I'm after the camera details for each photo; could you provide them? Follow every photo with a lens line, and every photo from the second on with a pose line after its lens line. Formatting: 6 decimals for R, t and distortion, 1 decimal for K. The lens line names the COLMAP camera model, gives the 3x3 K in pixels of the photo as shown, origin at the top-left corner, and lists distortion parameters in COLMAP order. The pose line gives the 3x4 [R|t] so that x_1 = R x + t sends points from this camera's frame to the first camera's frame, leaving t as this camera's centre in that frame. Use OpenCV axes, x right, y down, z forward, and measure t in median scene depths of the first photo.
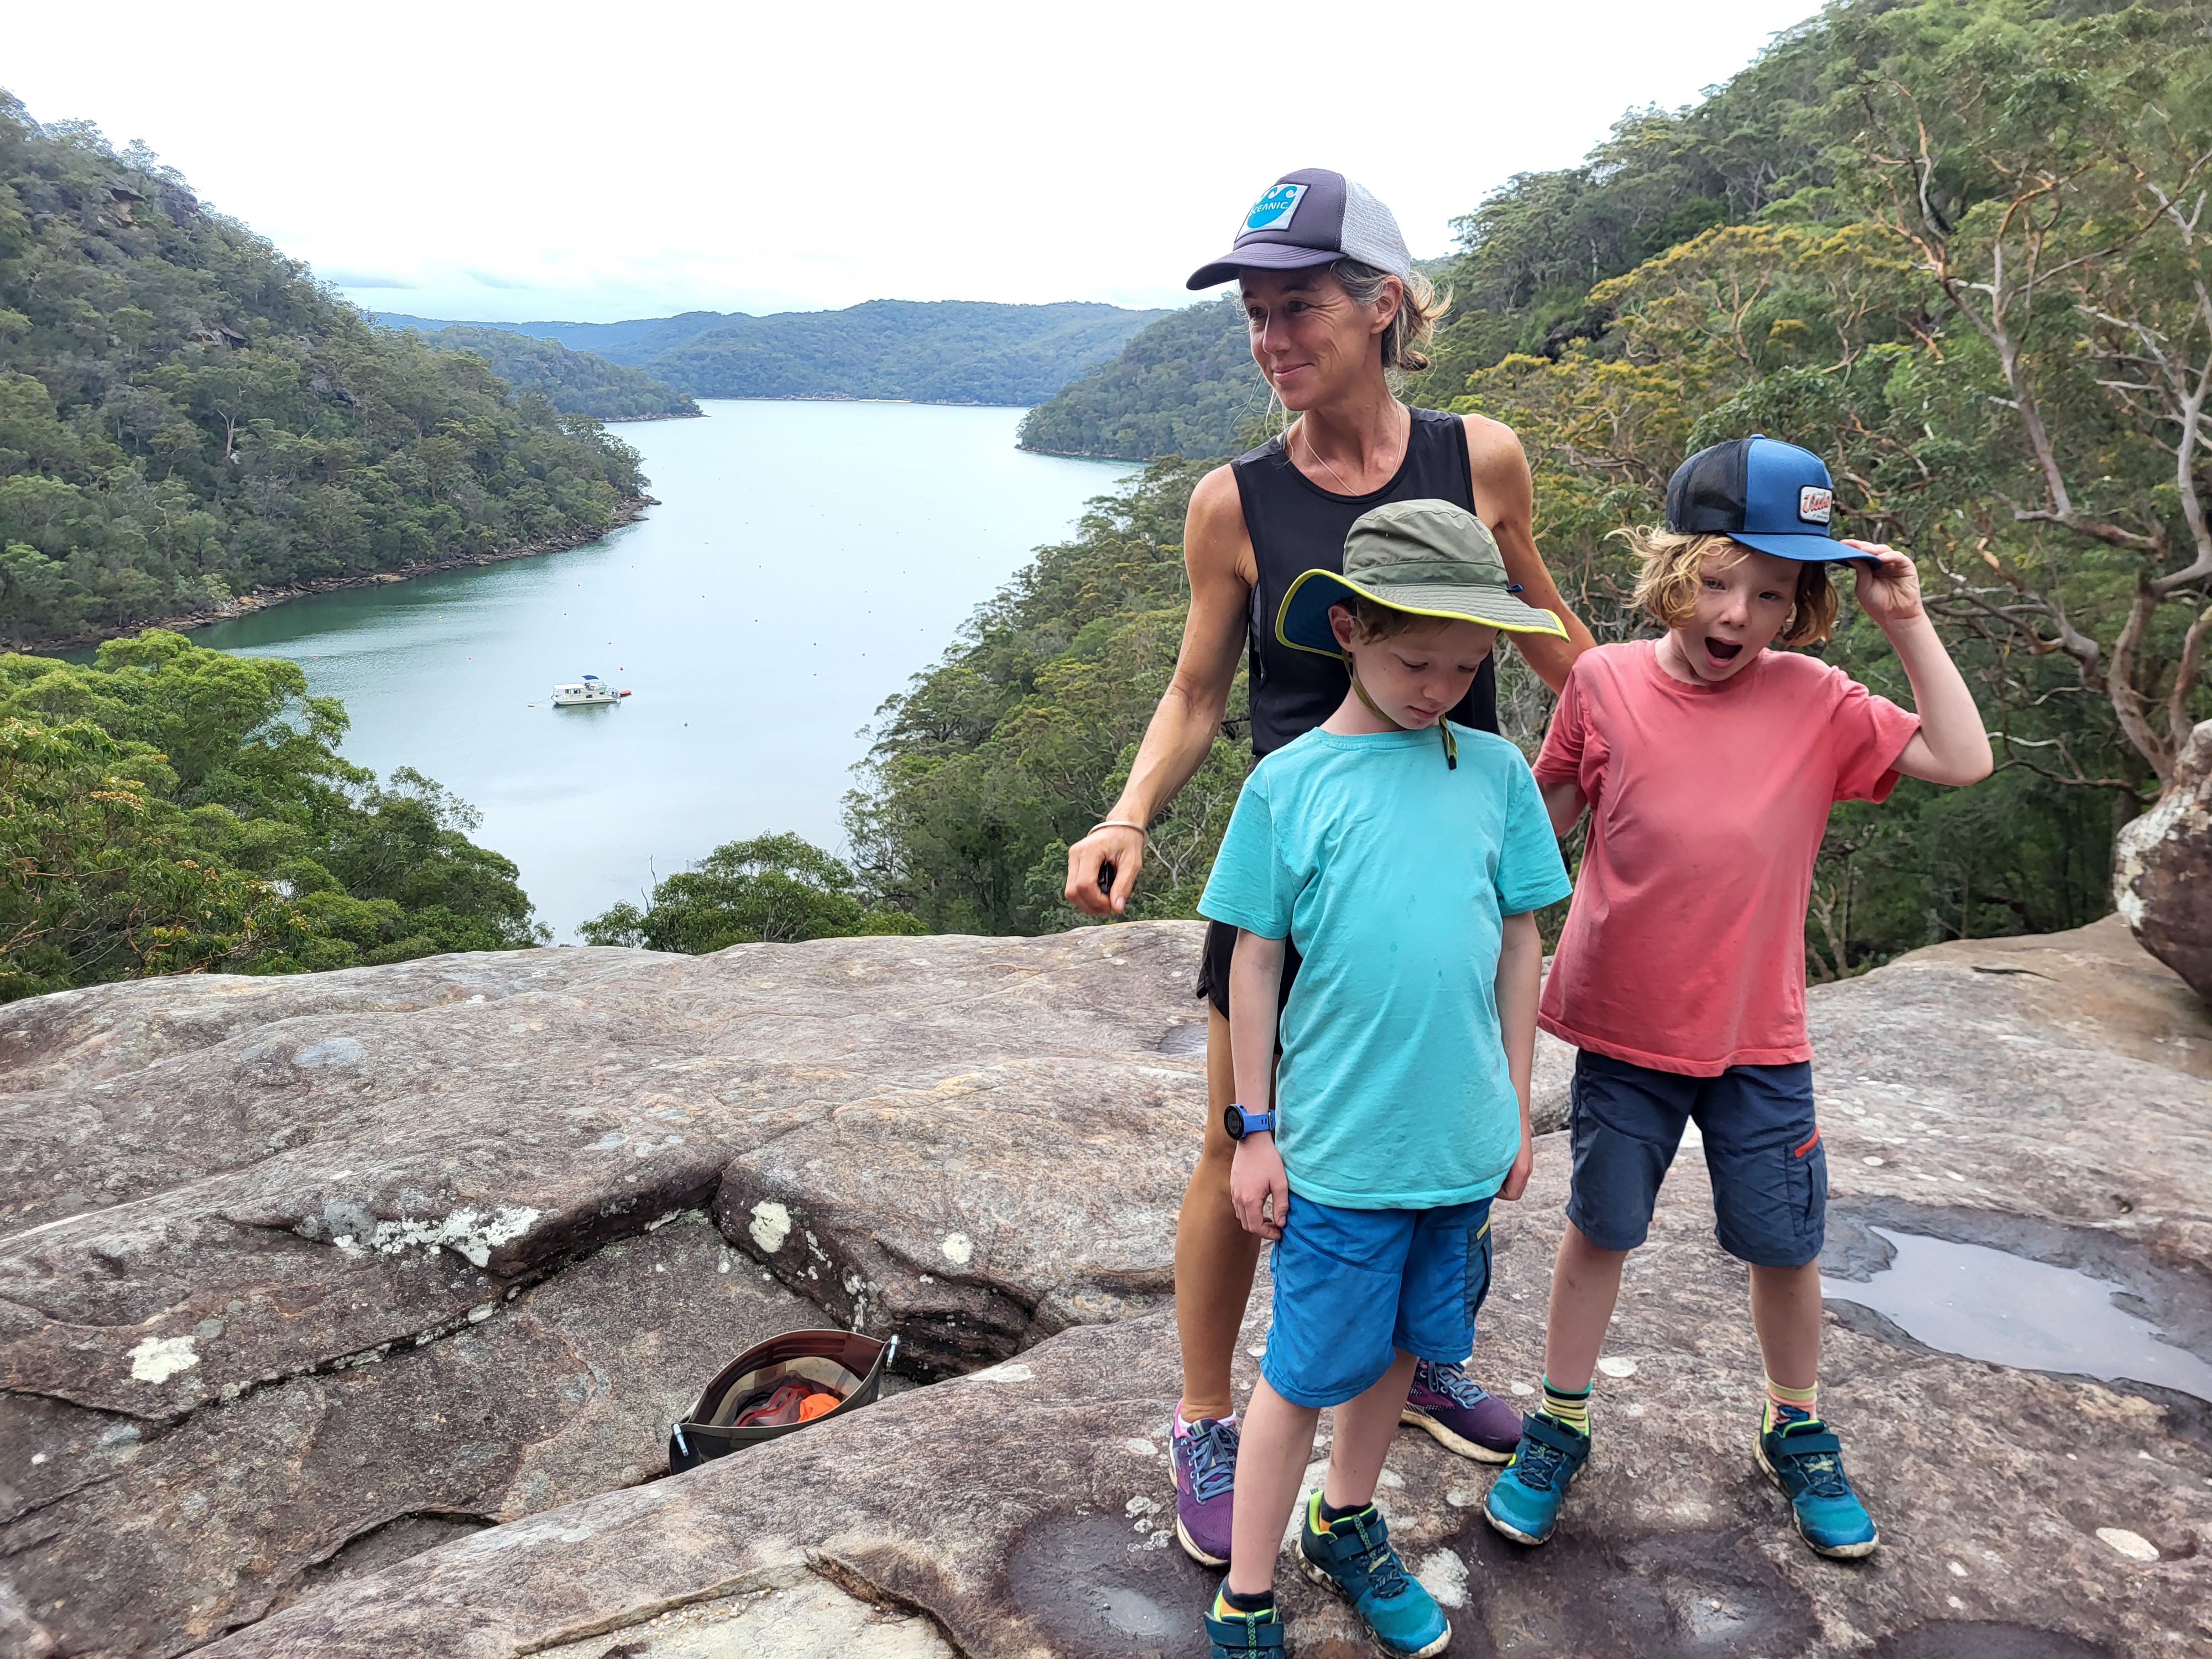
lens RADIAL K [[1673.3, 0, 1105.4], [0, 1673.3, 802.0], [0, 0, 1]] dist [0.066587, 0.012830]
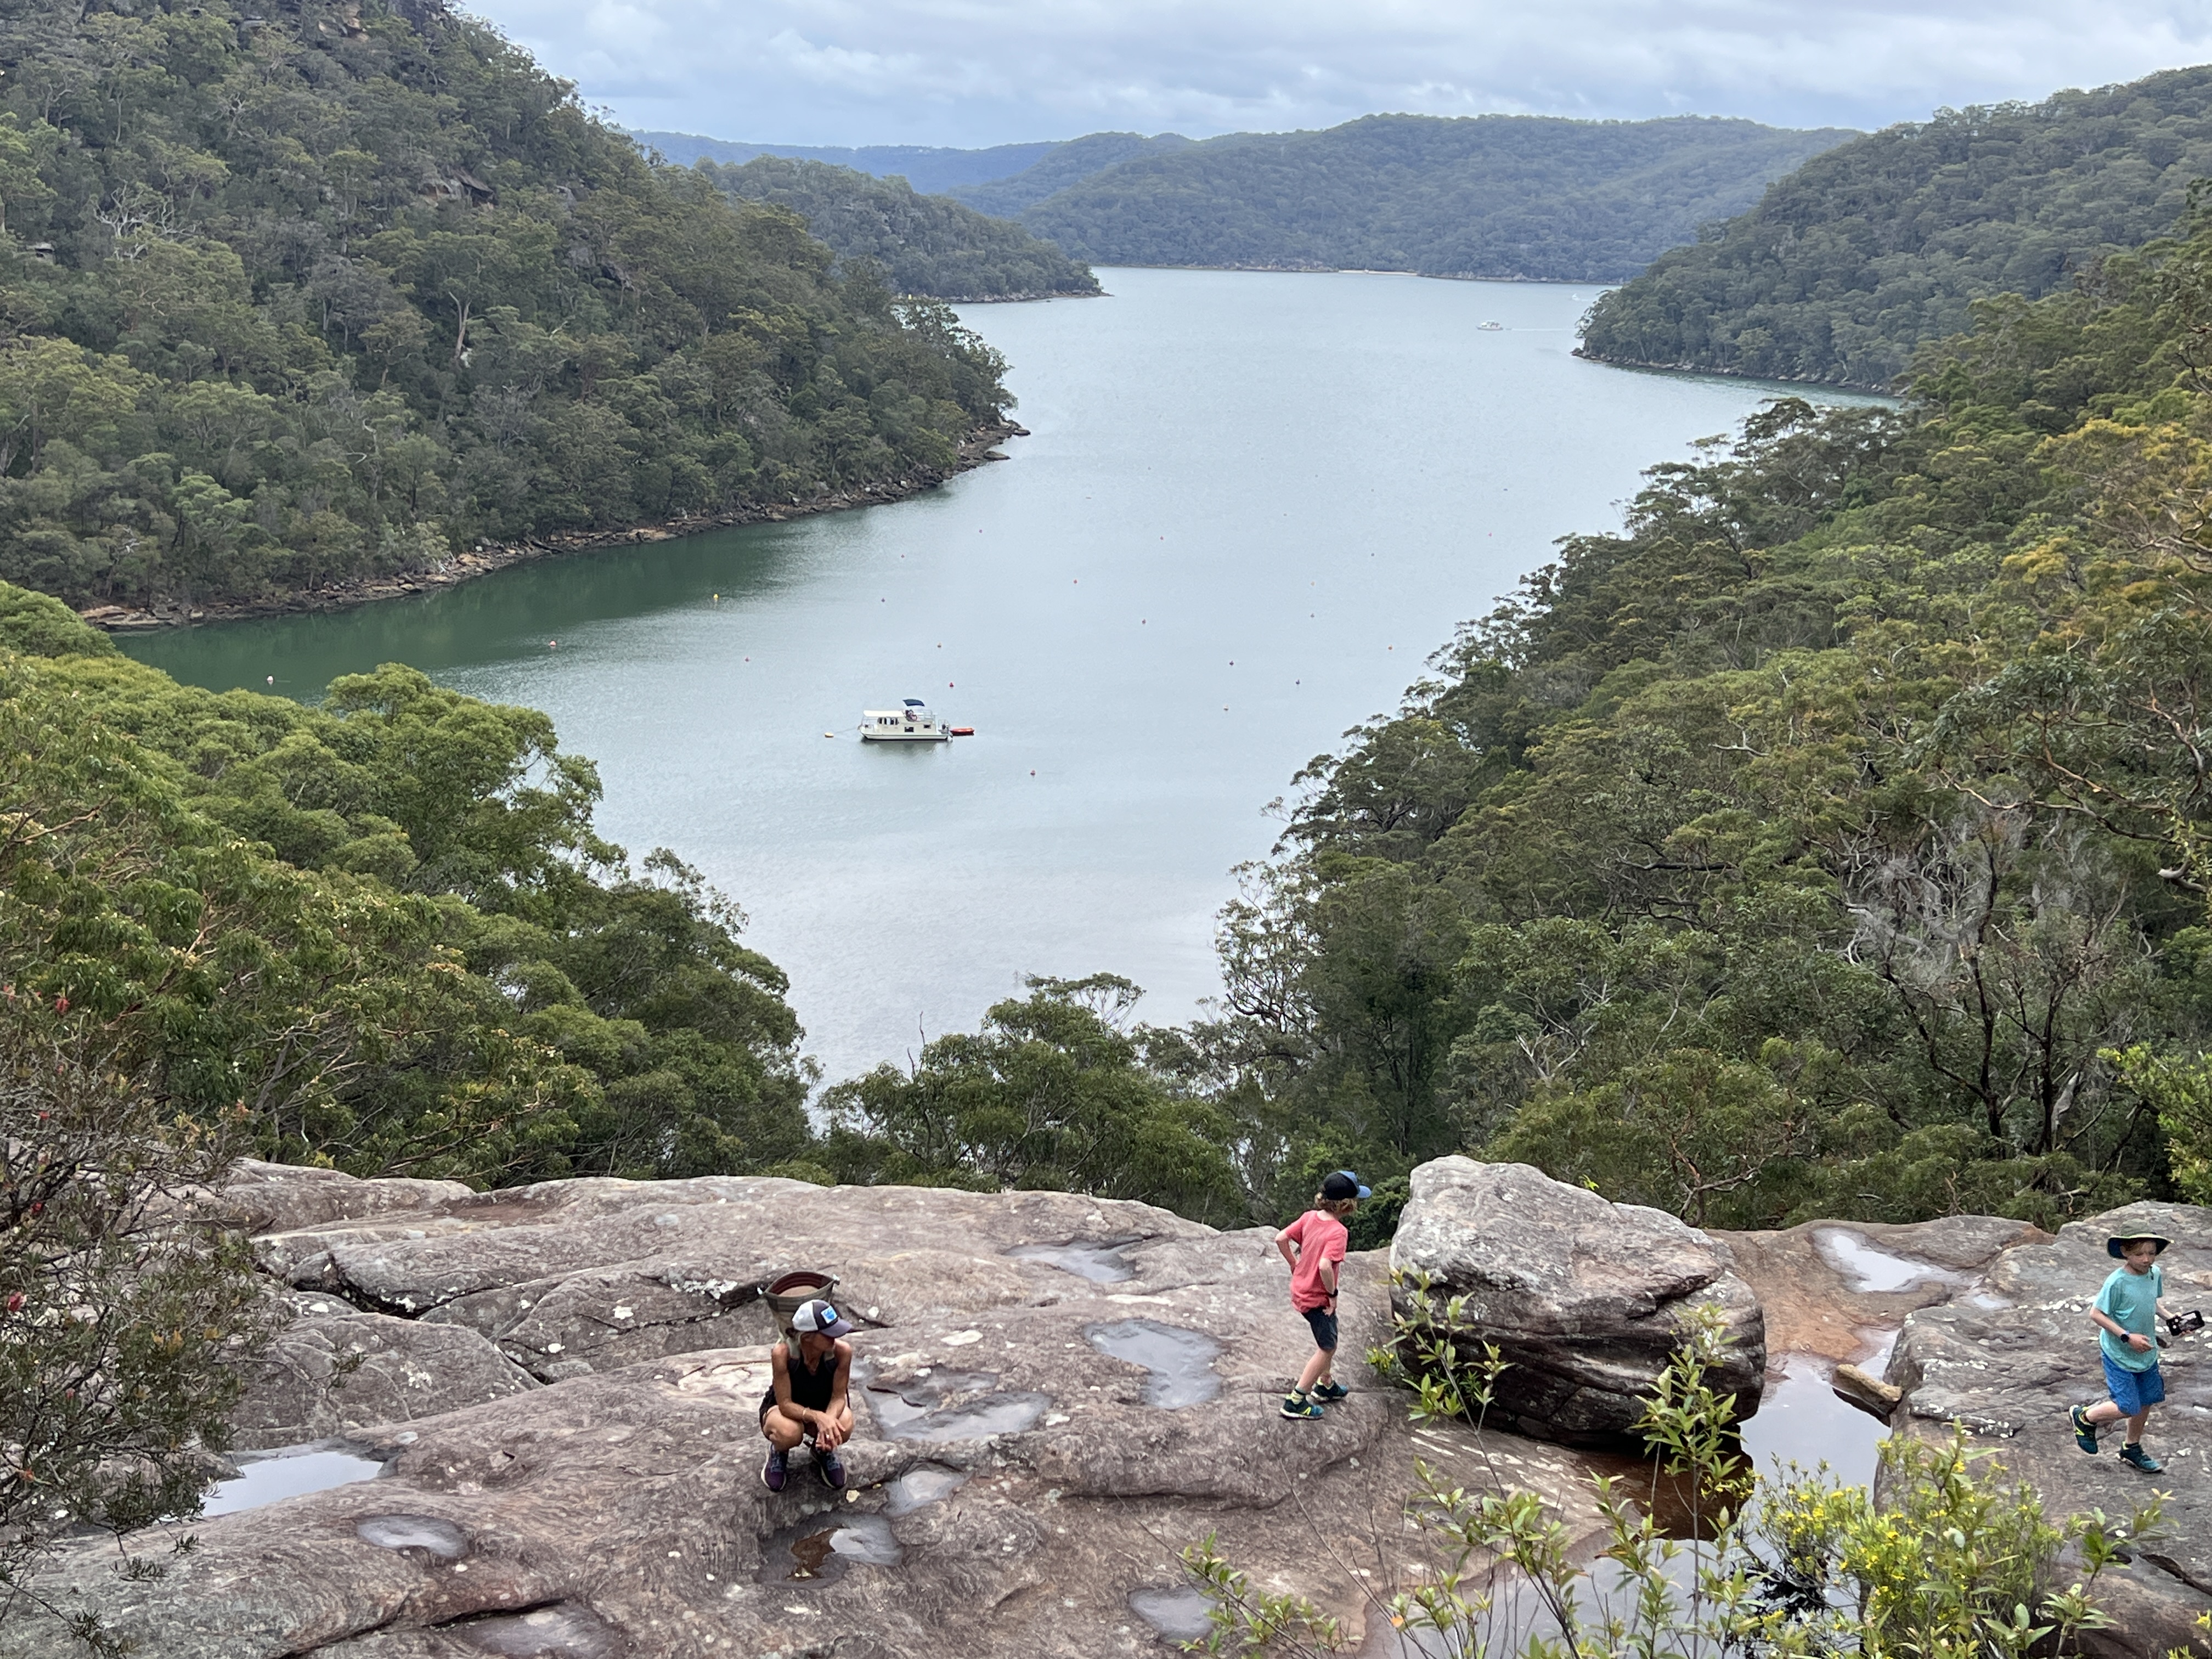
lens RADIAL K [[2952.8, 0, 1101.0], [0, 2952.8, 829.3], [0, 0, 1]] dist [0.238858, 0.000000]
pose [[0.969575, 0.067382, -0.235340, 0.061551], [-0.068859, 0.997625, 0.001948, -0.025477], [0.234912, 0.014317, 0.971911, -0.165992]]
